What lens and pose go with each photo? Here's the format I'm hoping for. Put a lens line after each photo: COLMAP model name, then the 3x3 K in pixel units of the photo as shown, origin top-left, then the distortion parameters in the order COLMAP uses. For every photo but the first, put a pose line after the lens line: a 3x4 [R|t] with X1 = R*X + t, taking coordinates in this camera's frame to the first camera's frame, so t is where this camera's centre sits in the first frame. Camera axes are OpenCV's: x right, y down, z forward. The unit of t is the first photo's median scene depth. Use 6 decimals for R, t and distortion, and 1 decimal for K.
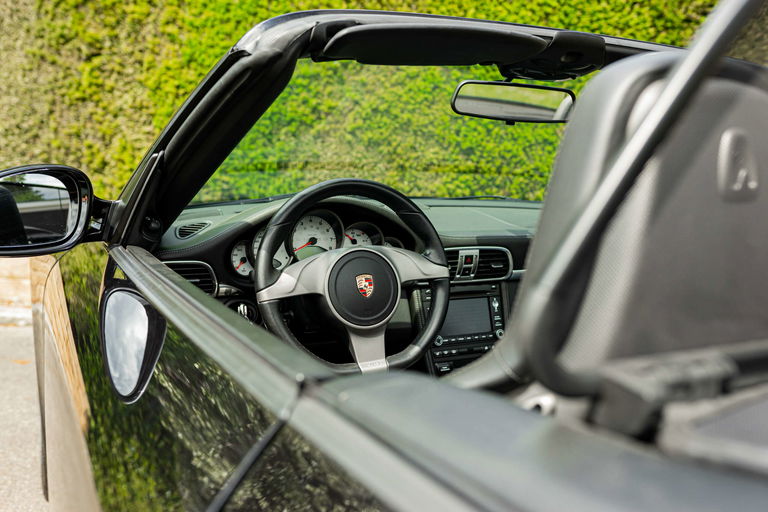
lens RADIAL K [[743.1, 0, 385.5], [0, 743.1, 262.3], [0, 0, 1]] dist [-0.024344, 0.000000]
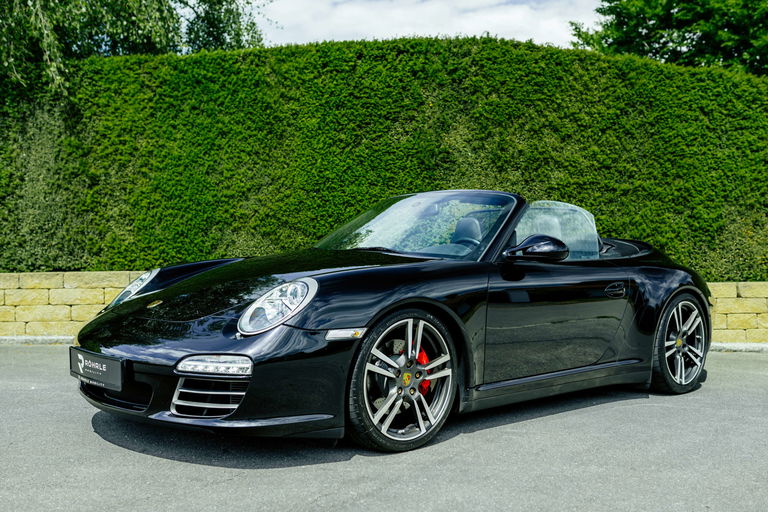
lens RADIAL K [[802.6, 0, 389.8], [0, 802.6, 267.8], [0, 0, 1]] dist [-0.031955, 0.000000]
pose [[0.975736, -0.026180, 0.217381, -0.142287], [0.054770, 0.990446, -0.126559, 0.168946], [-0.211991, 0.135394, 0.967847, -0.855298]]
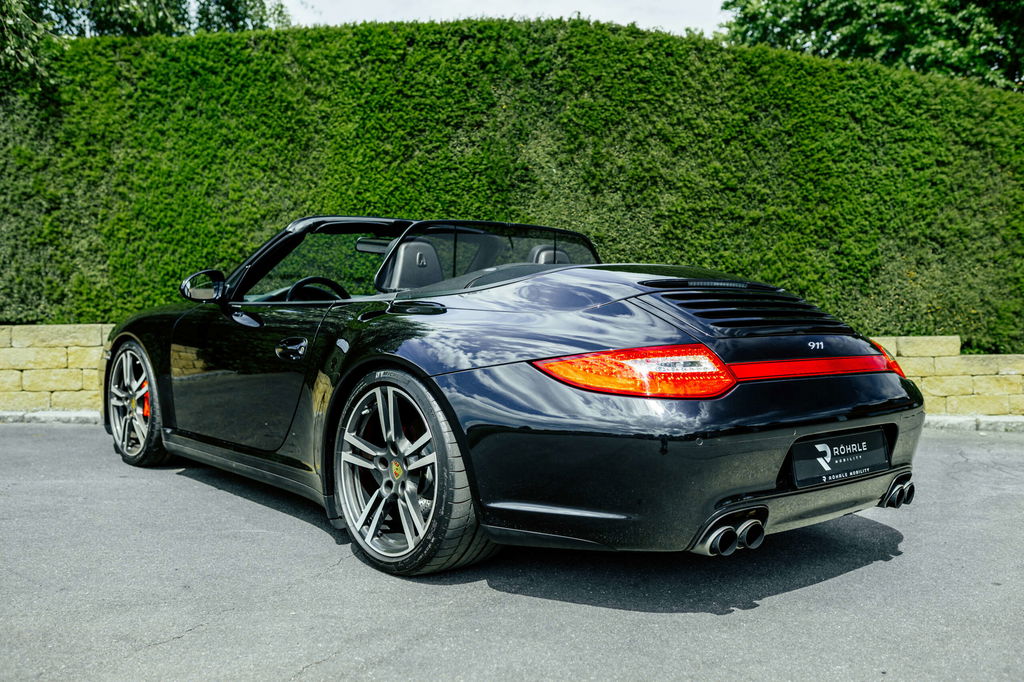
lens RADIAL K [[990.8, 0, 514.4], [0, 990.8, 331.5], [0, 0, 1]] dist [-0.024344, 0.000000]
pose [[0.963434, -0.031400, 0.266101, -0.096513], [0.063148, 0.991744, -0.111605, 0.157823], [-0.260399, 0.124328, 0.957463, -0.762376]]
